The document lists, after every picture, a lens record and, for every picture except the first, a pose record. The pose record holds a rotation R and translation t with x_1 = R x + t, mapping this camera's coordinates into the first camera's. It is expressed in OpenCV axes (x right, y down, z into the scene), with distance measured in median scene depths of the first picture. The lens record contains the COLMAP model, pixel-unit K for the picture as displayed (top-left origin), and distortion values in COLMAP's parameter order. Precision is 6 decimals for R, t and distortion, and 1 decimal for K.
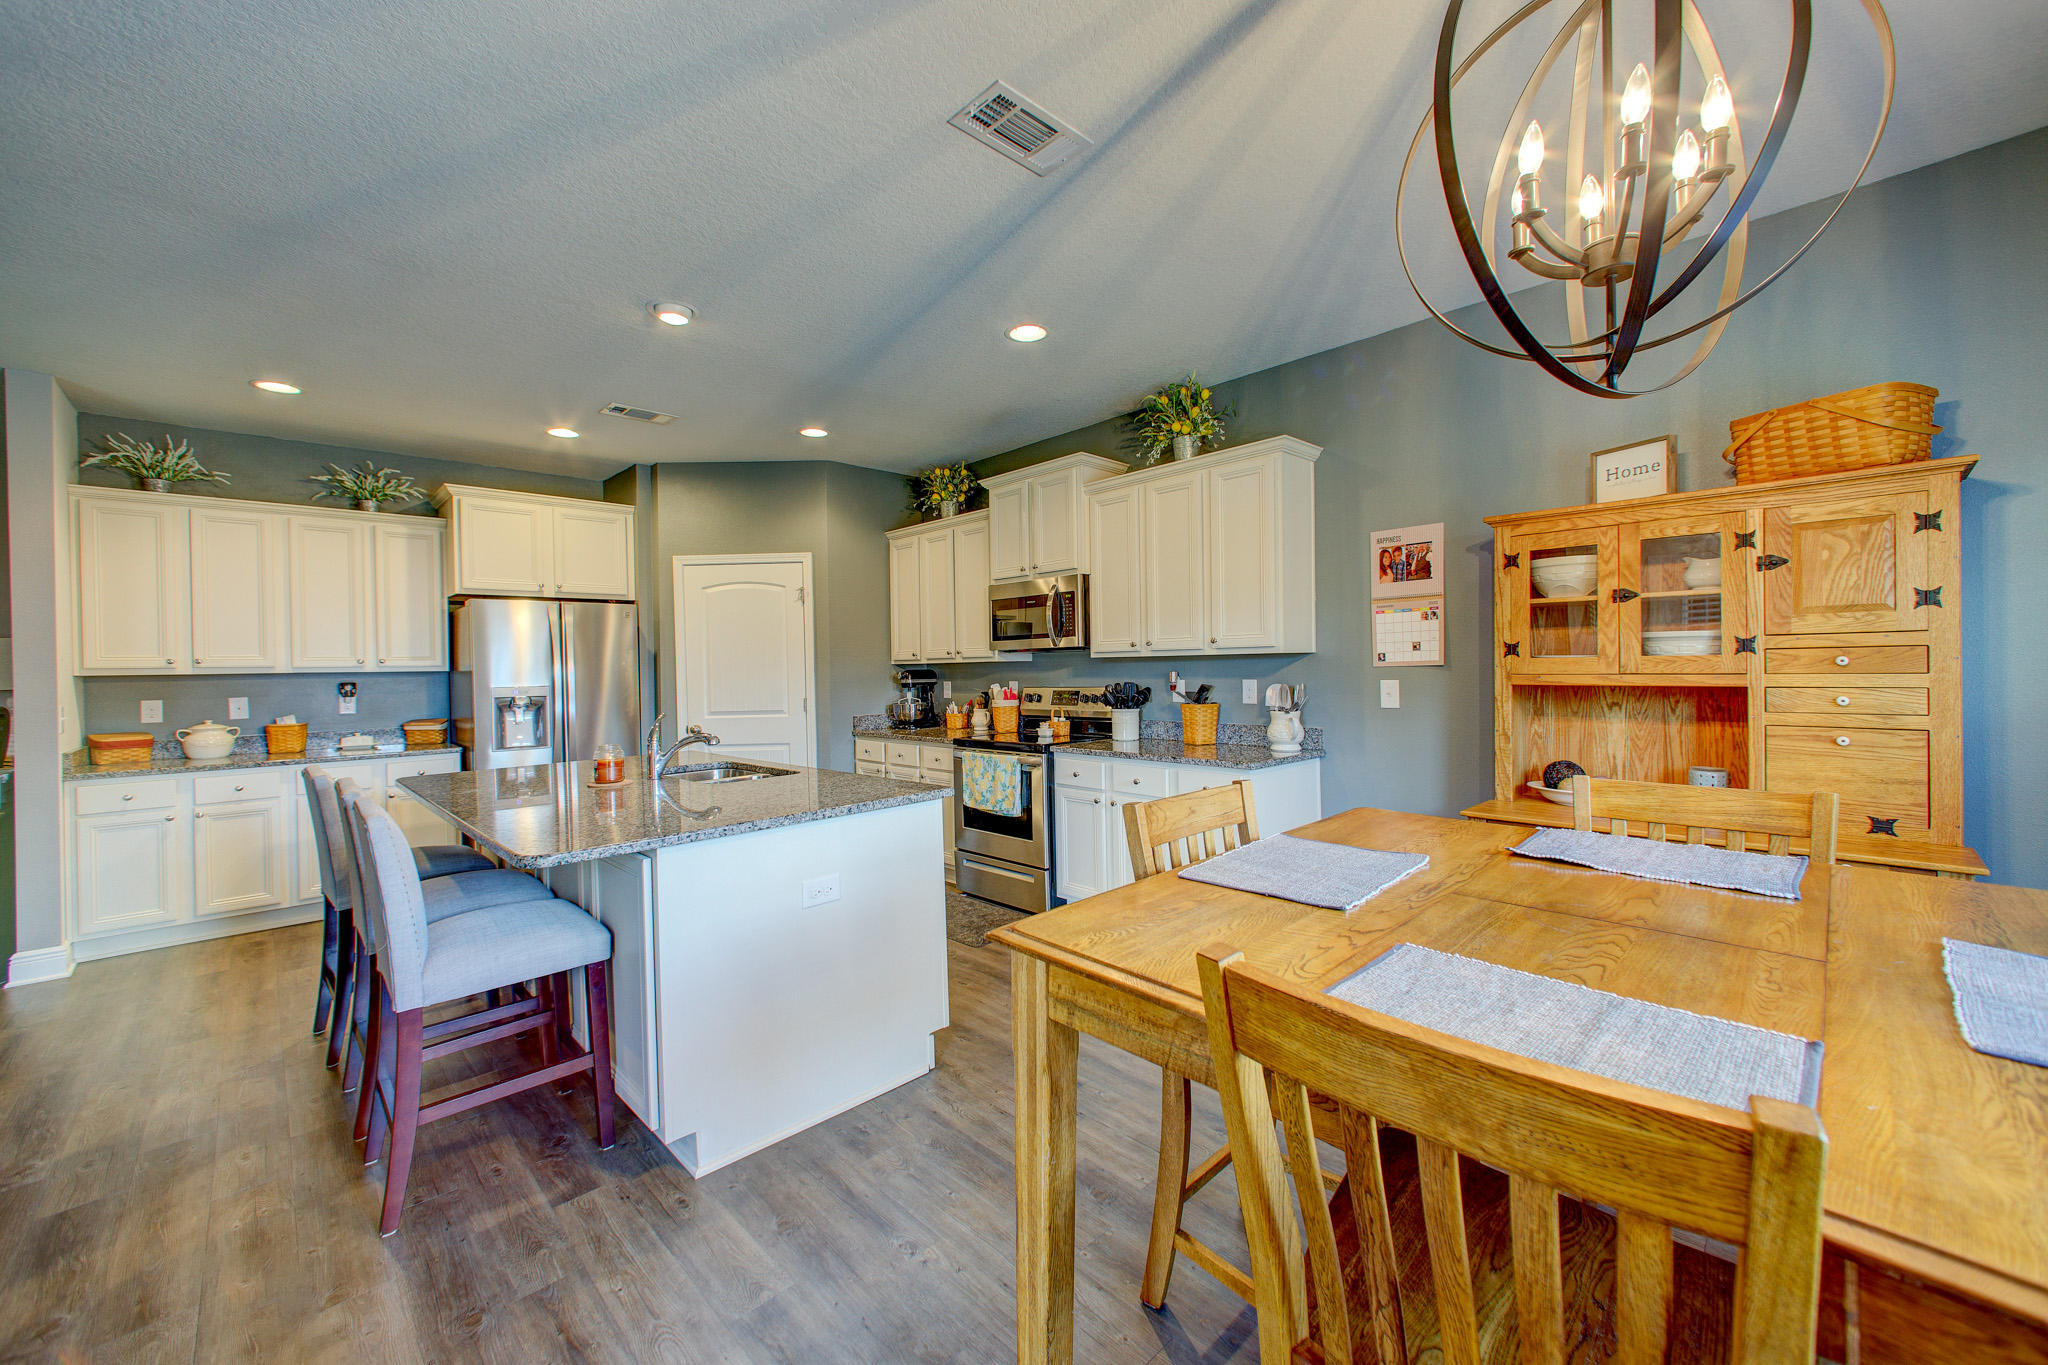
lens RADIAL K [[798.9, 0, 1041.9], [0, 798.9, 676.7], [0, 0, 1]] dist [-0.013377, -0.000299]
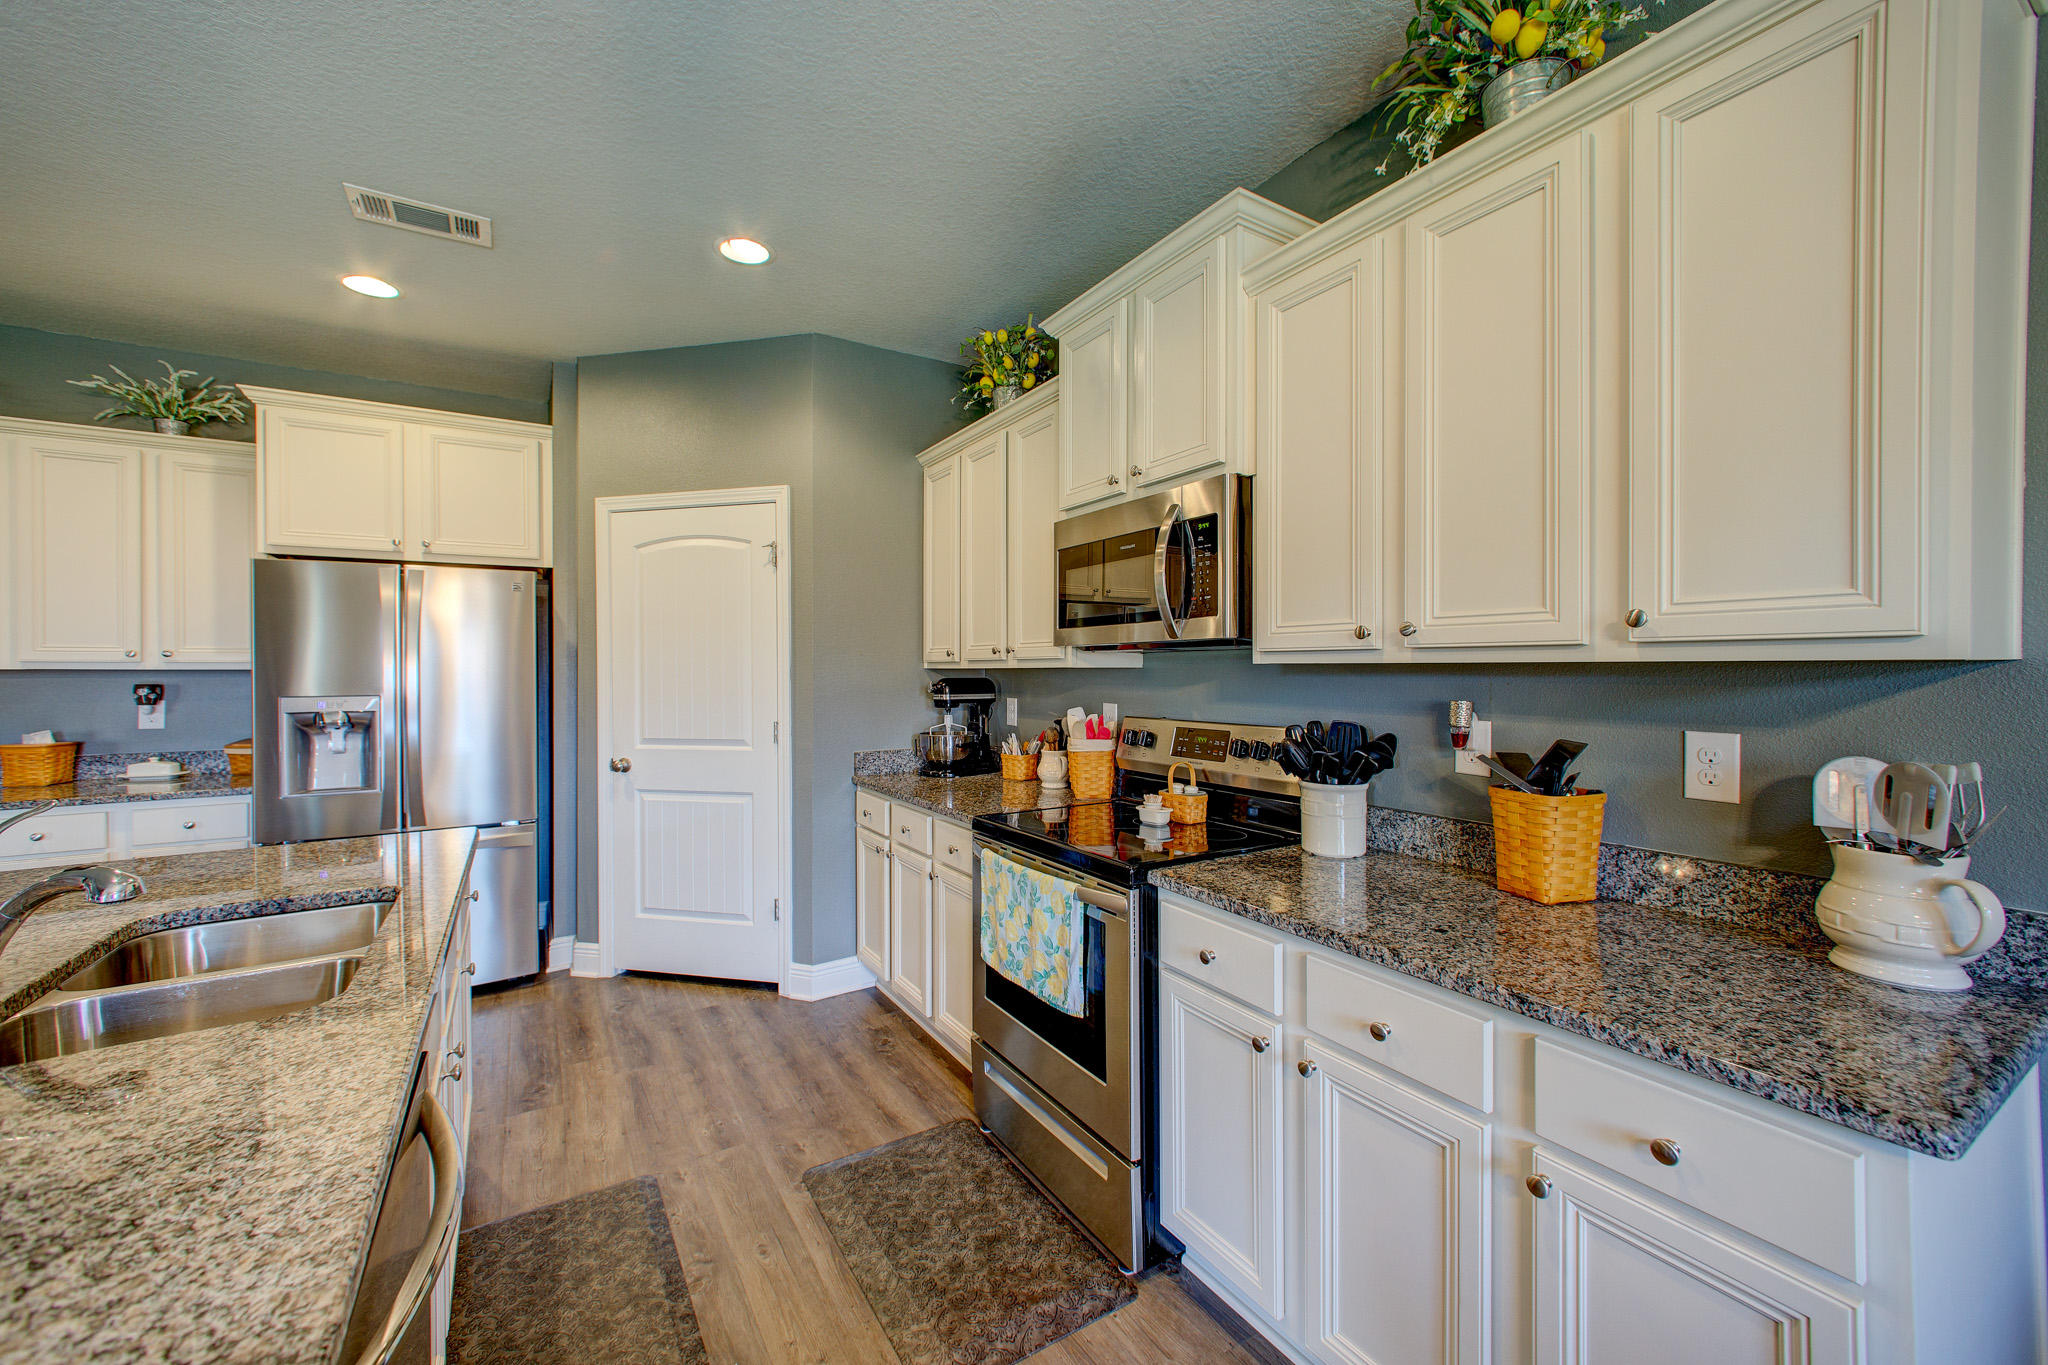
lens RADIAL K [[809.0, 0, 1022.4], [0, 809.0, 669.7], [0, 0, 1]] dist [-0.002128, -0.000326]
pose [[0.972986, 0.015651, -0.230333, 0.037726], [-0.017706, 0.999820, -0.006857, -0.014288], [0.230184, 0.010750, 0.973088, 0.502013]]
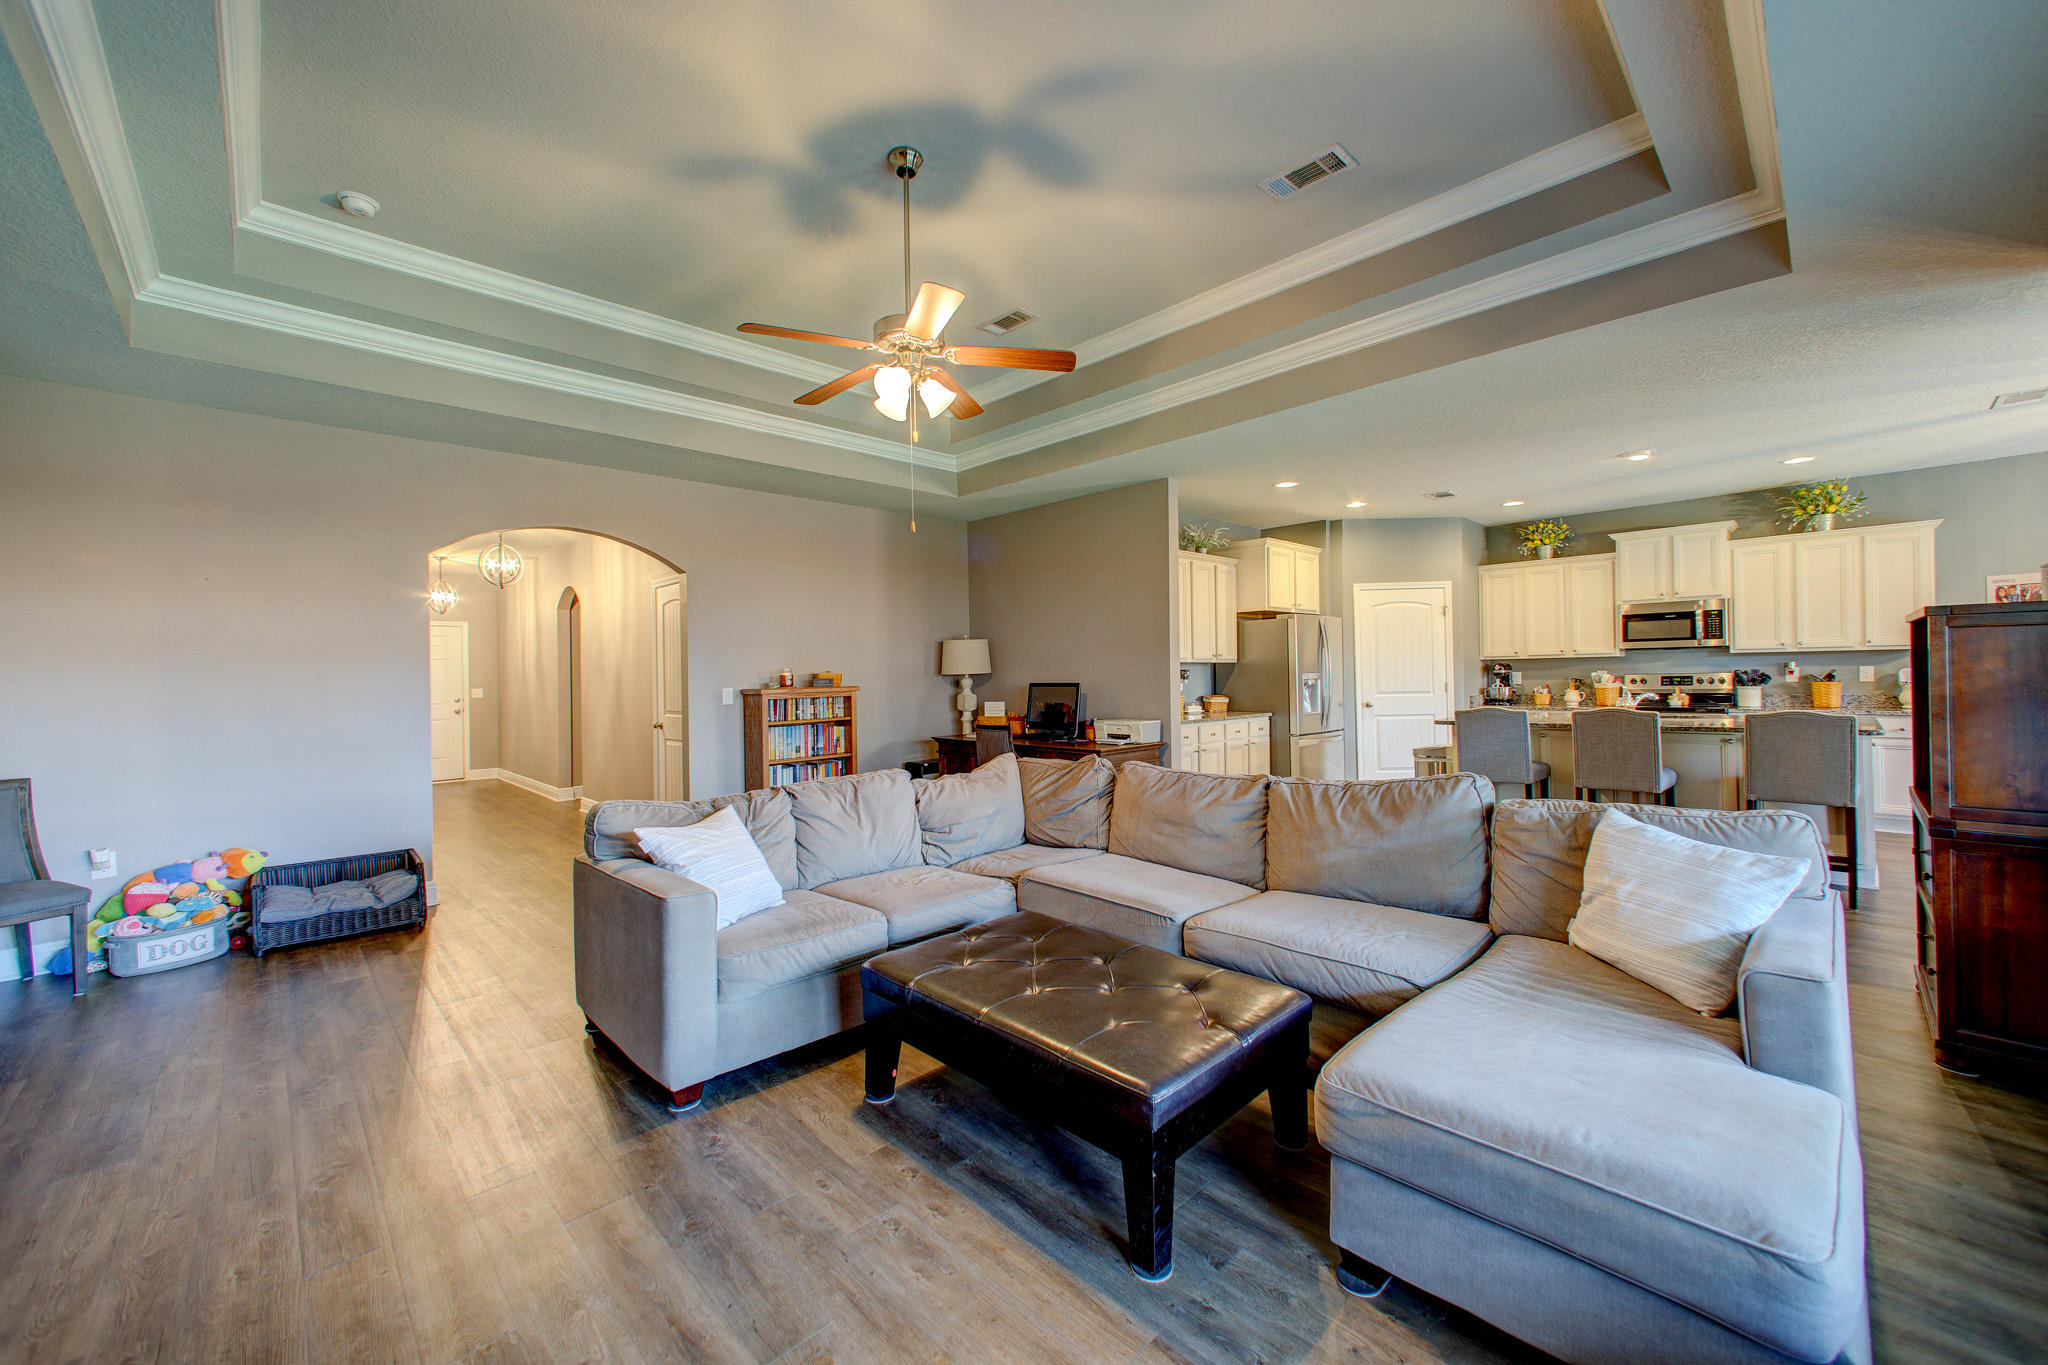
lens RADIAL K [[821.4, 0, 1015.3], [0, 821.4, 672.3], [0, 0, 1]] dist [0.003386, -0.000042]
pose [[0.999794, 0.002986, -0.020075, -1.204314], [-0.003314, 0.999862, -0.016307, 0.040895], [0.020024, 0.016371, 0.999665, -0.574337]]
